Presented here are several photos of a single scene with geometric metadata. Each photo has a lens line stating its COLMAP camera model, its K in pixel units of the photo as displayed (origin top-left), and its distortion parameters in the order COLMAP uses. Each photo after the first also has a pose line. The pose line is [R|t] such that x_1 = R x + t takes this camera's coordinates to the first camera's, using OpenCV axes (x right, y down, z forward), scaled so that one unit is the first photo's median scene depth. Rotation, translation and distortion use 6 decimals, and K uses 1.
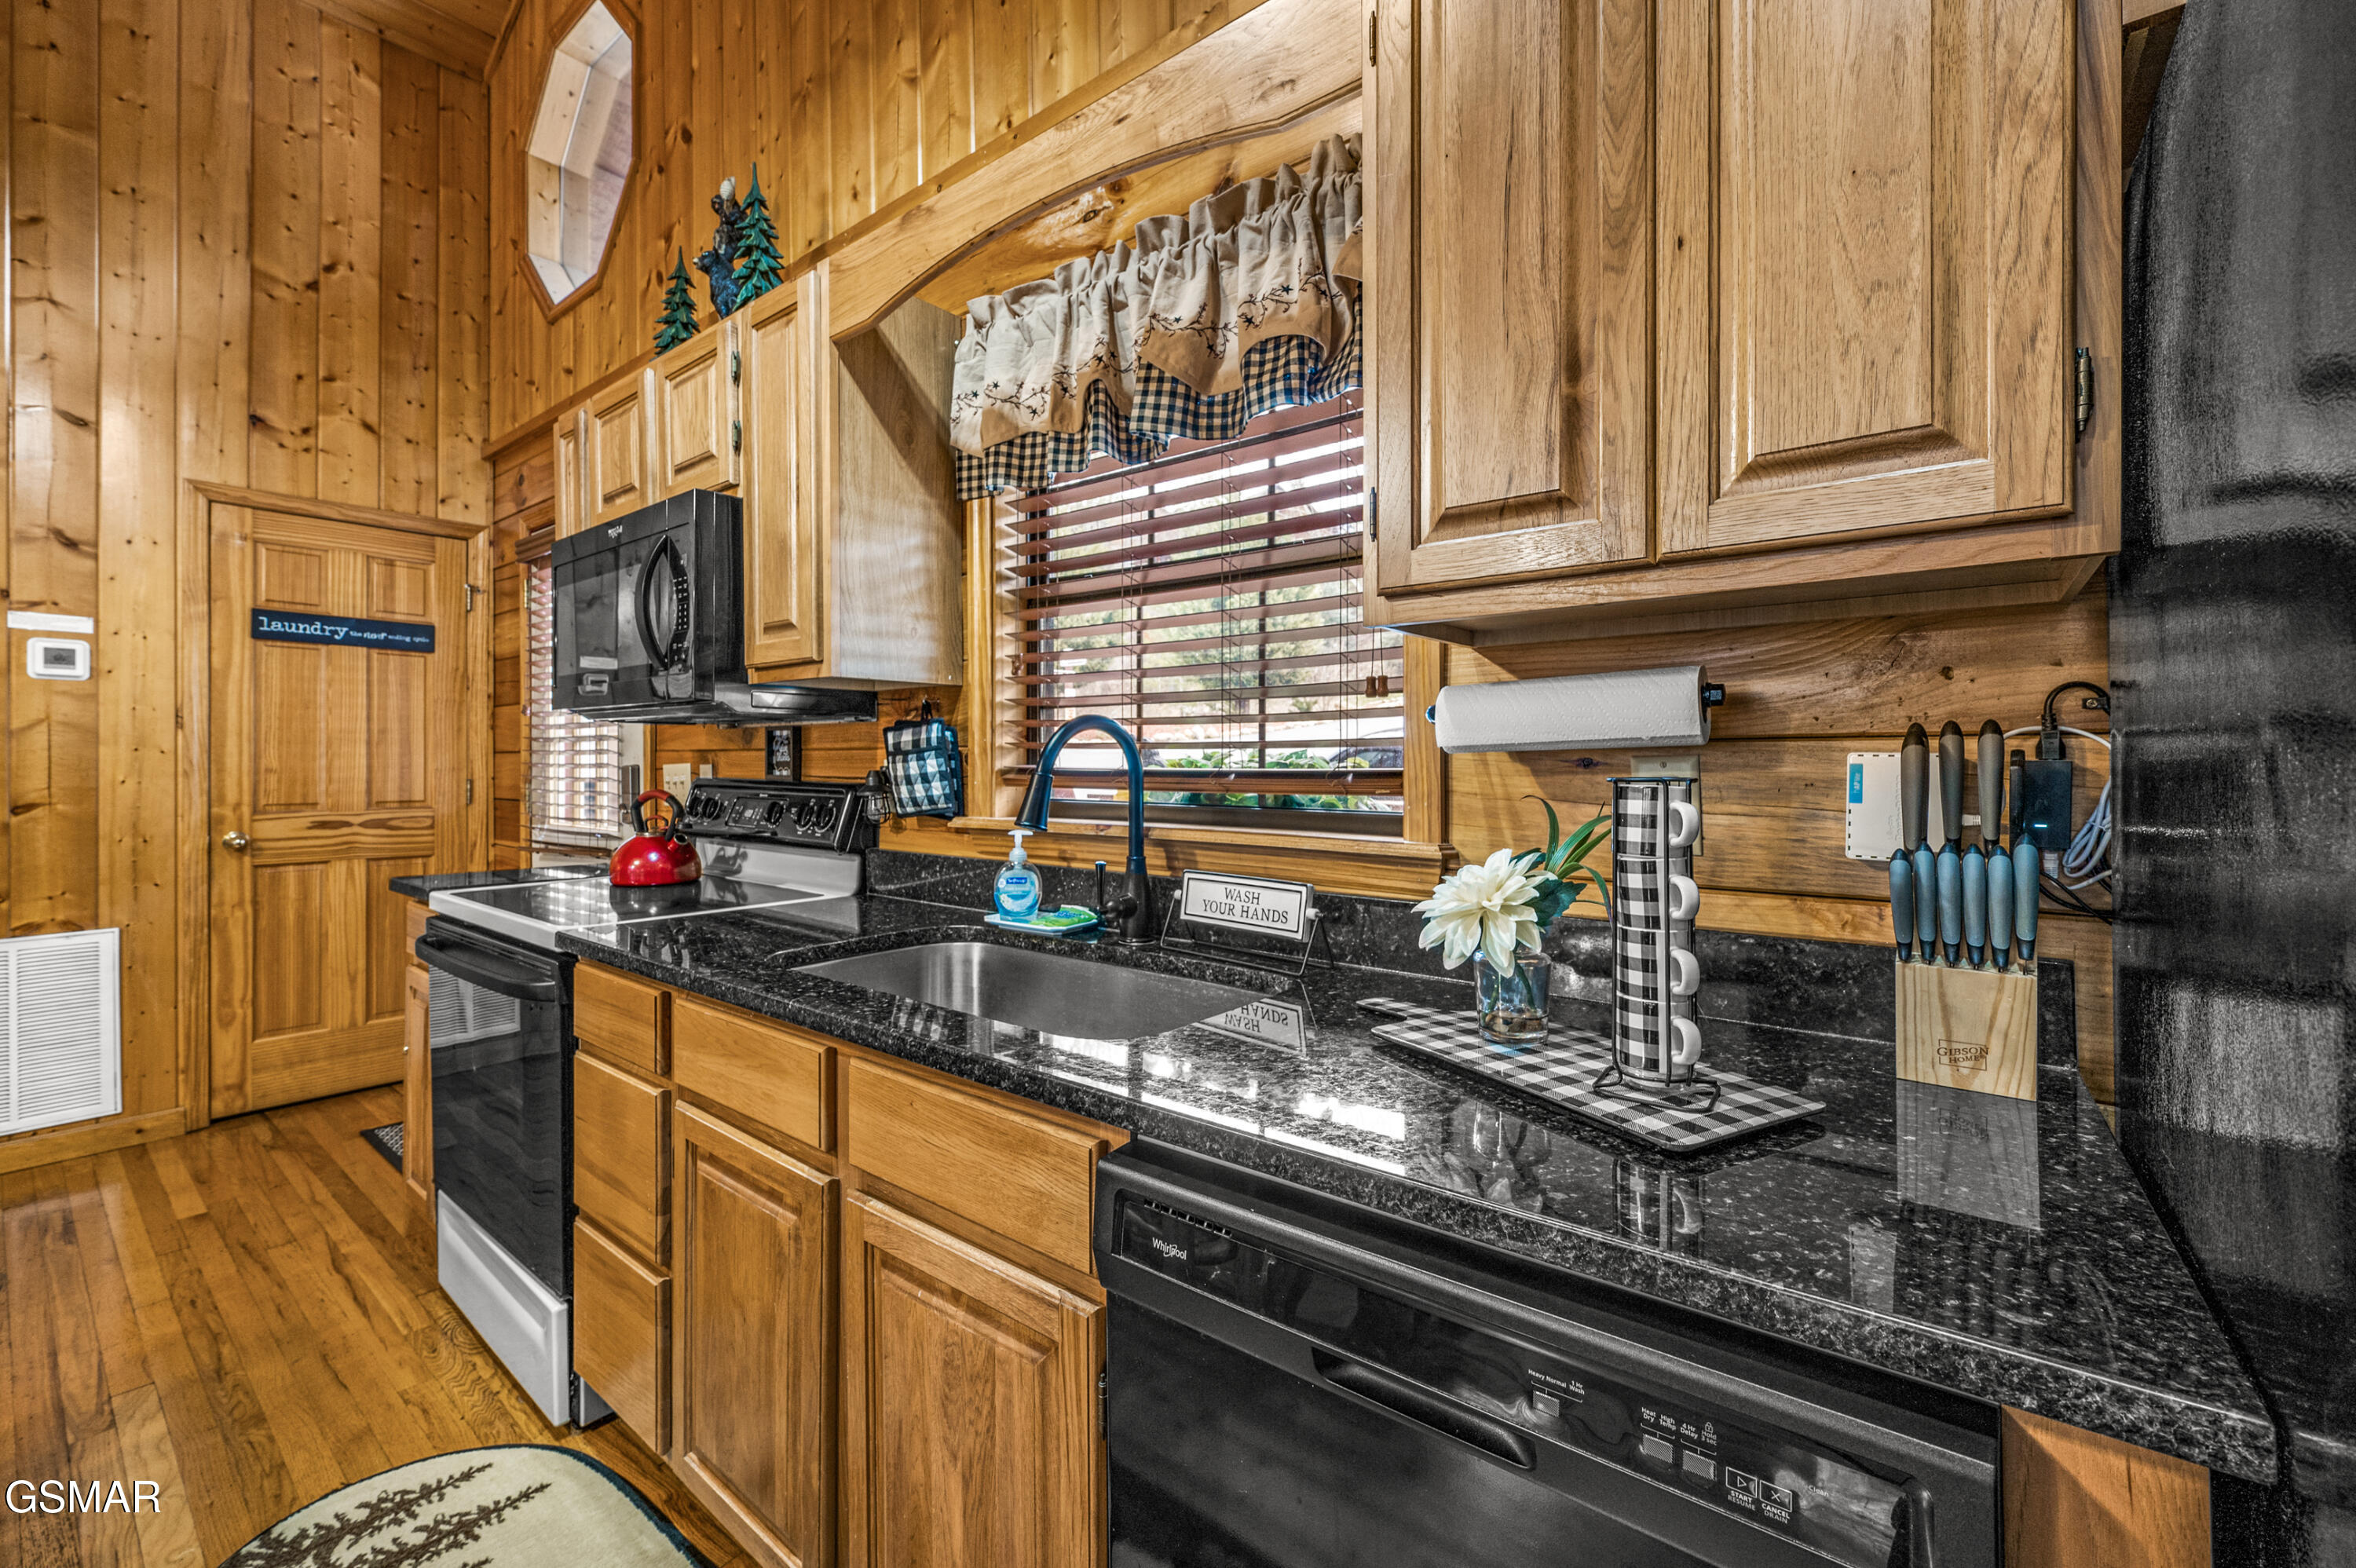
lens RADIAL K [[945.5, 0, 1174.6], [0, 945.5, 757.3], [0, 0, 1]] dist [-0.000618, 0.000080]
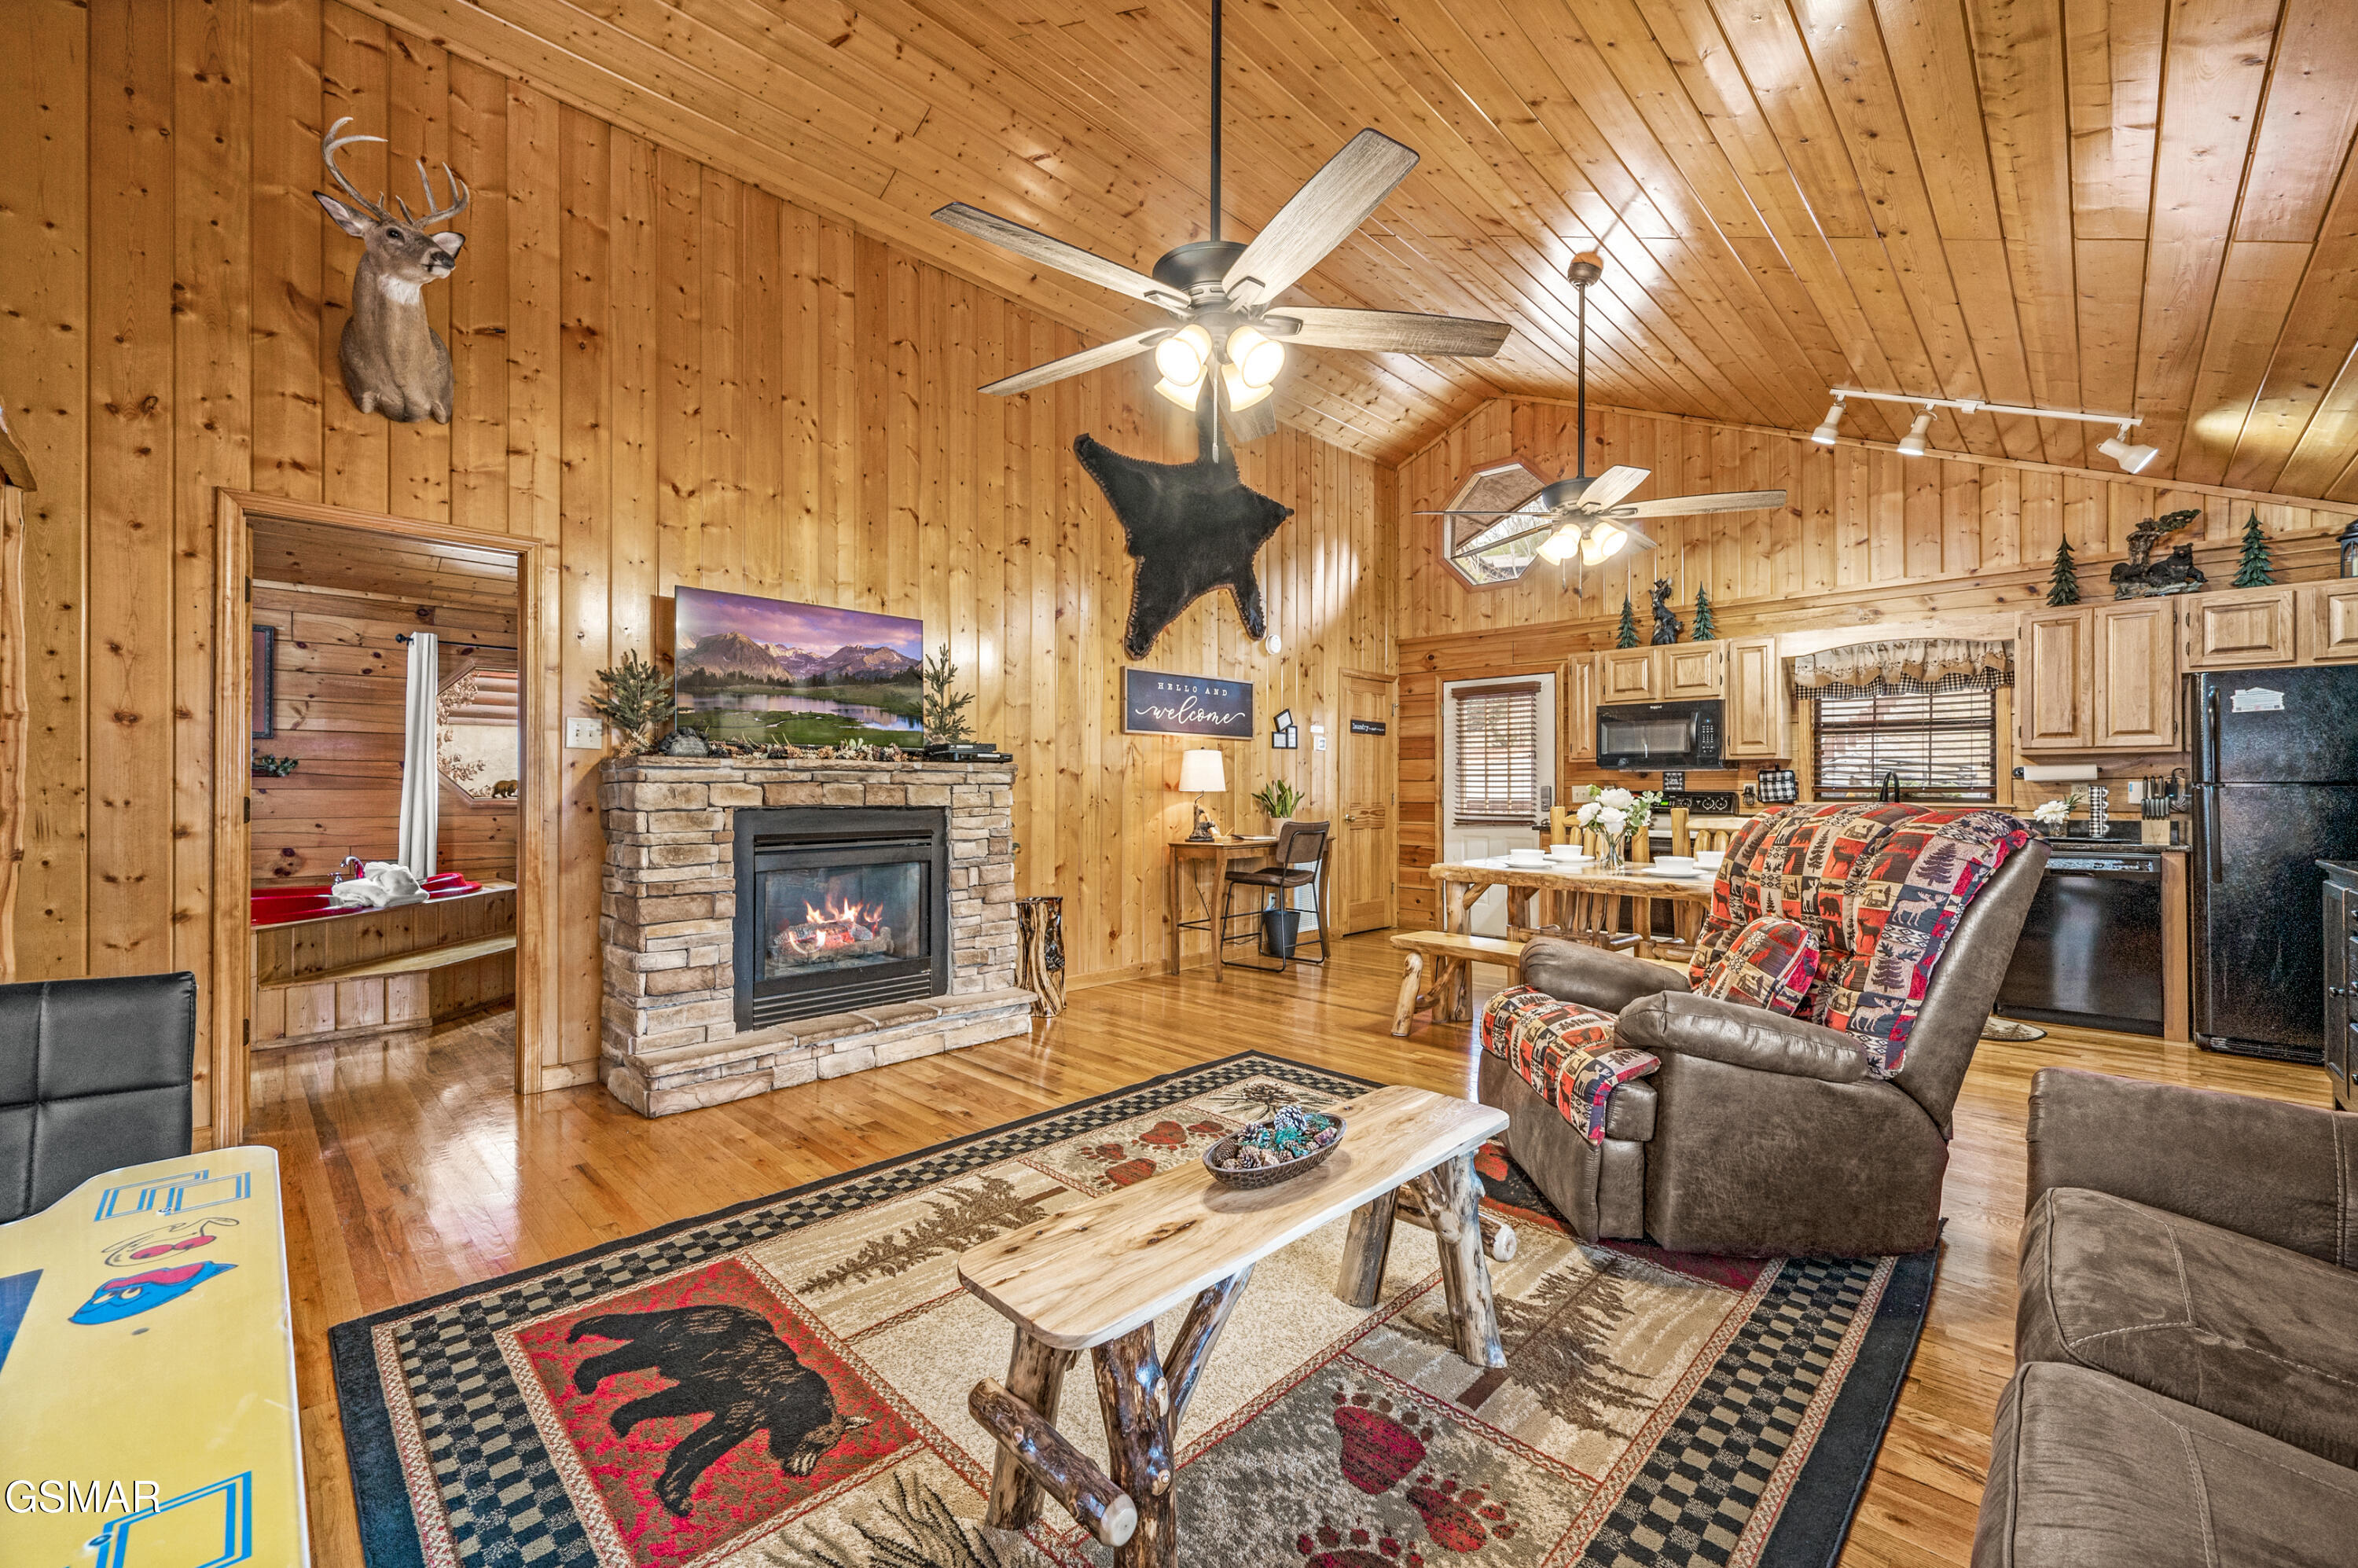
lens RADIAL K [[937.3, 0, 1179.0], [0, 937.3, 784.0], [0, 0, 1]] dist [-0.000976, 0.000581]
pose [[0.993912, 0.002156, -0.110154, -3.782294], [-0.002609, 0.999989, -0.003970, 0.043104], [0.110144, 0.004233, 0.993907, -4.528008]]
